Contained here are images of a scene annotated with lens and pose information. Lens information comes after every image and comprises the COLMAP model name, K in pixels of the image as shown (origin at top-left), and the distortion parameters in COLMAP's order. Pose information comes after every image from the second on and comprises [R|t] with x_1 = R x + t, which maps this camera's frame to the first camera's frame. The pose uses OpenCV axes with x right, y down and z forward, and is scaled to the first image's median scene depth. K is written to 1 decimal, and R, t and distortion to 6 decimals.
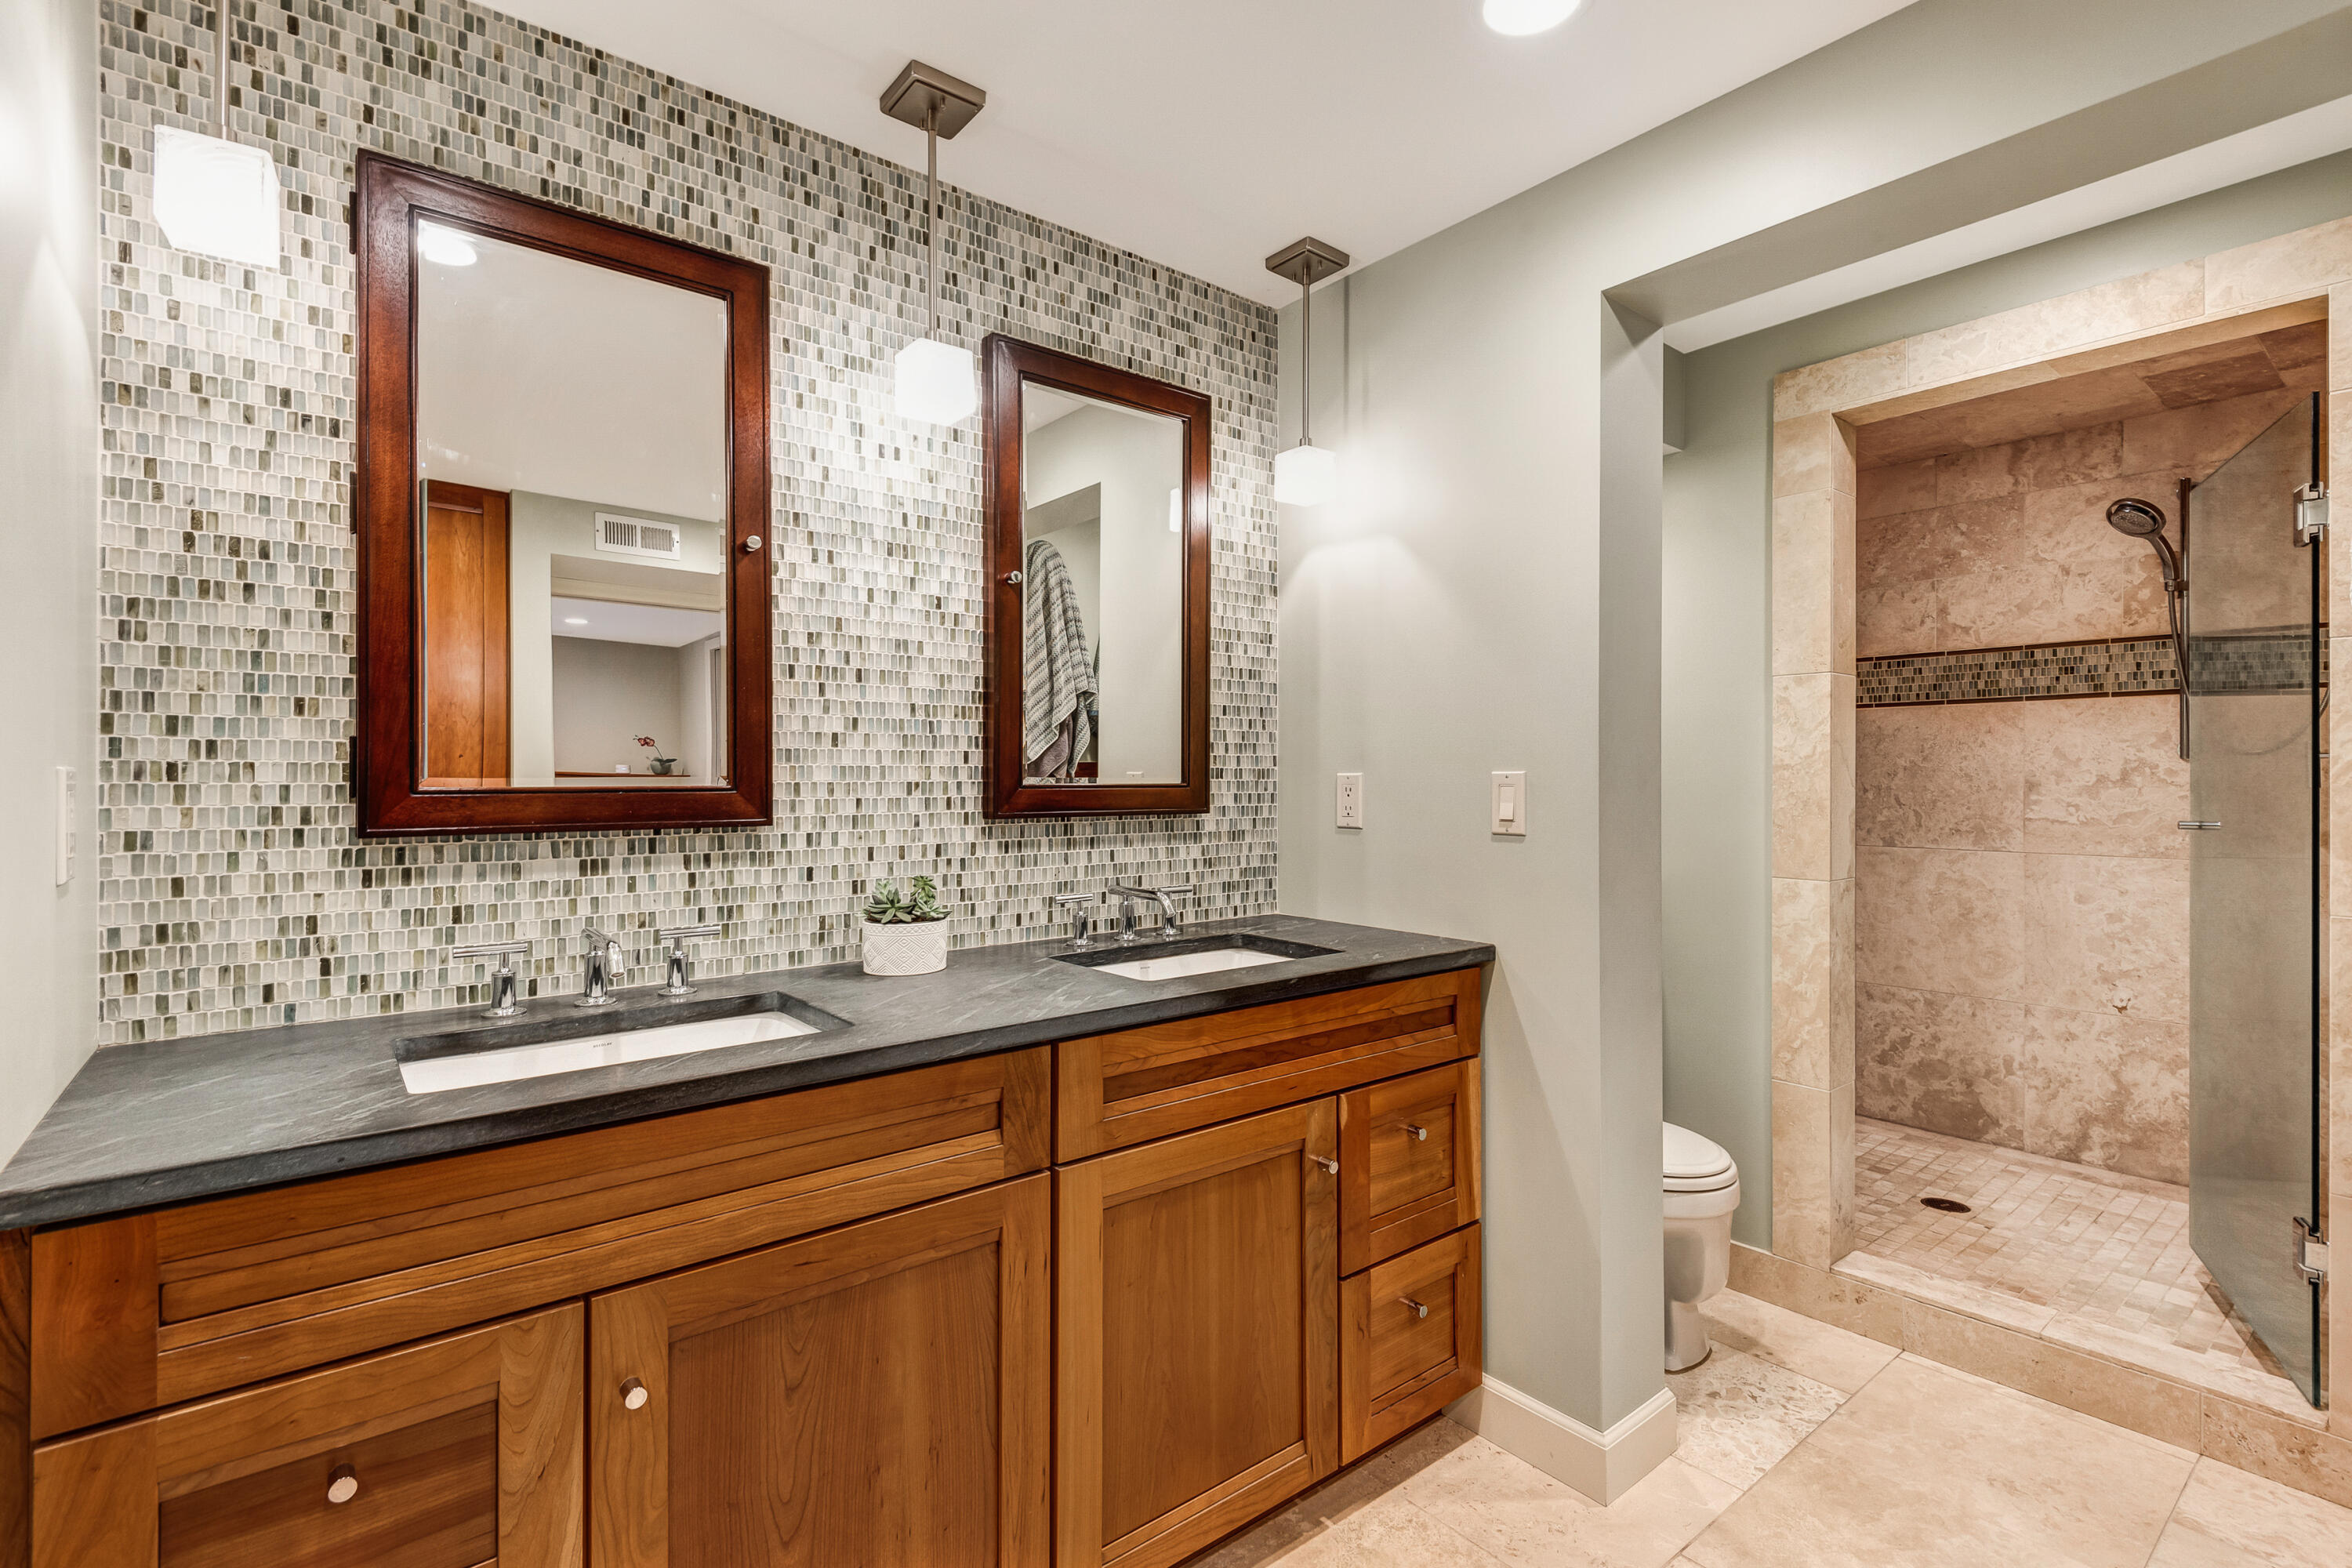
lens RADIAL K [[1068.9, 0, 1167.3], [0, 1068.9, 782.2], [0, 0, 1]] dist [0.039435, -0.028305]
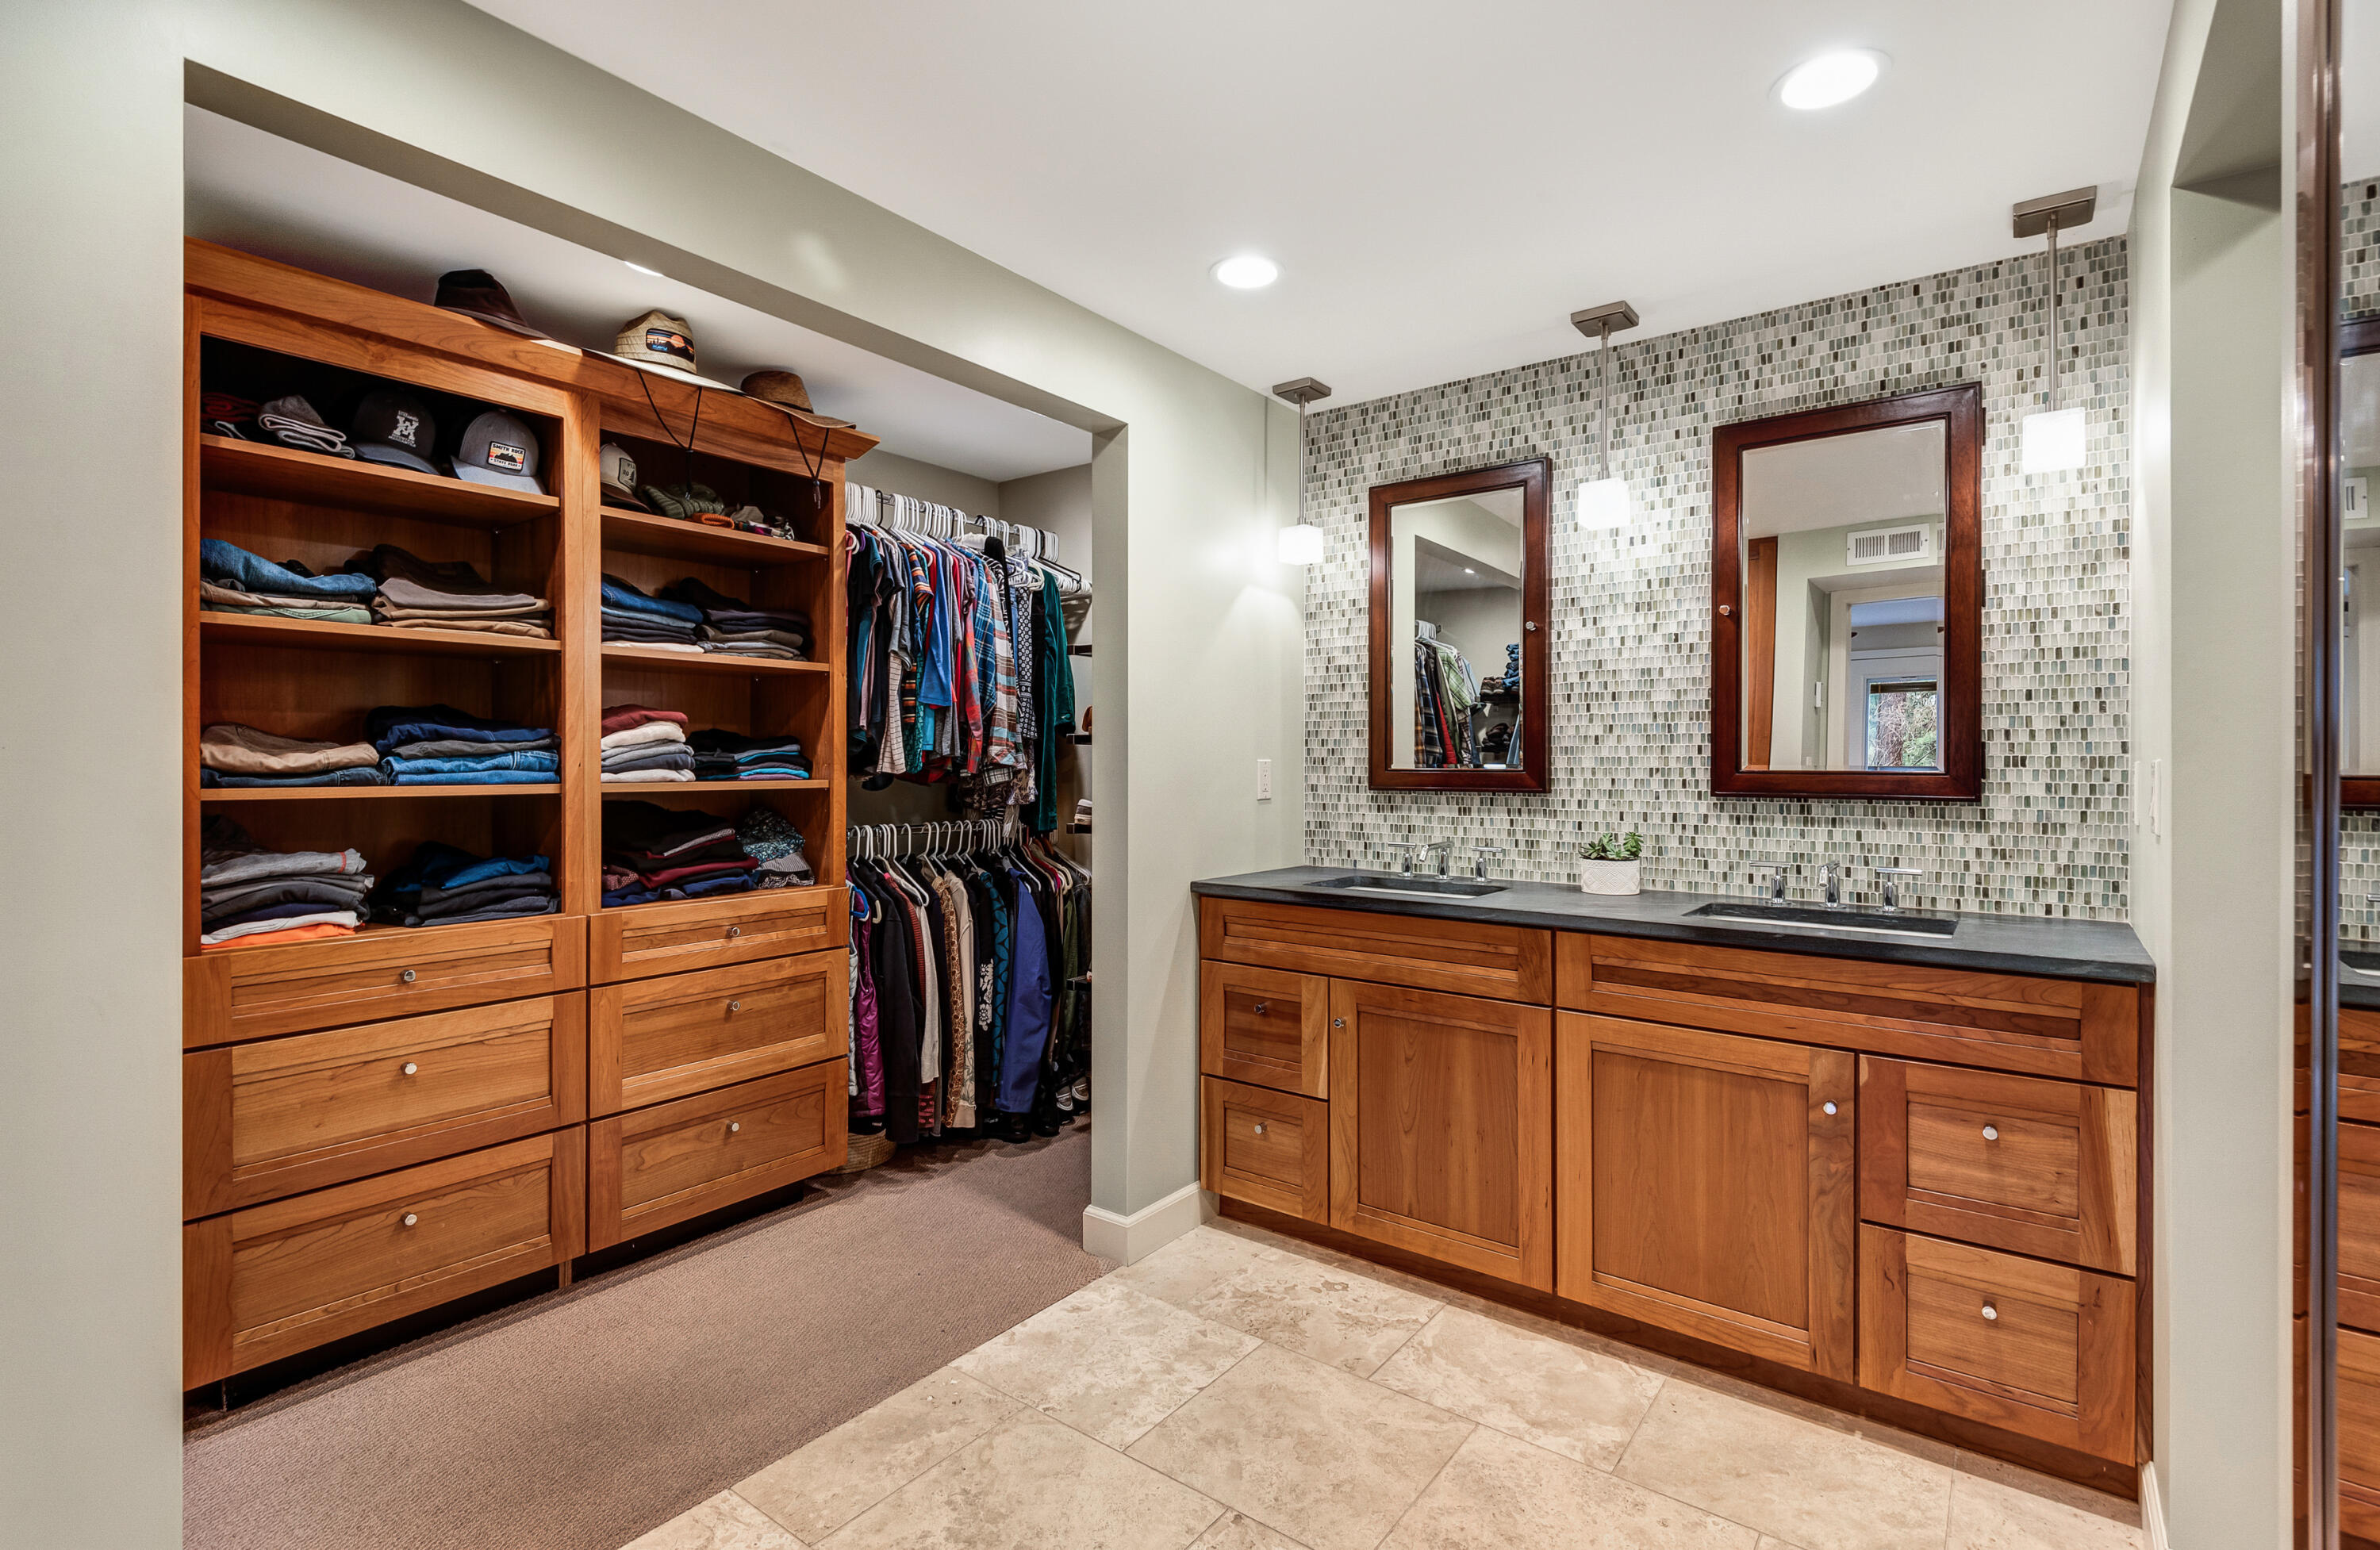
lens RADIAL K [[1097.9, 0, 1190.0], [0, 1097.9, 775.0], [0, 0, 1]] dist [0.034768, -0.024521]
pose [[0.243698, 0.015223, -0.969732, 1.058138], [-0.004334, 0.999884, 0.014607, -0.009646], [0.969841, 0.000643, 0.243736, 0.051223]]
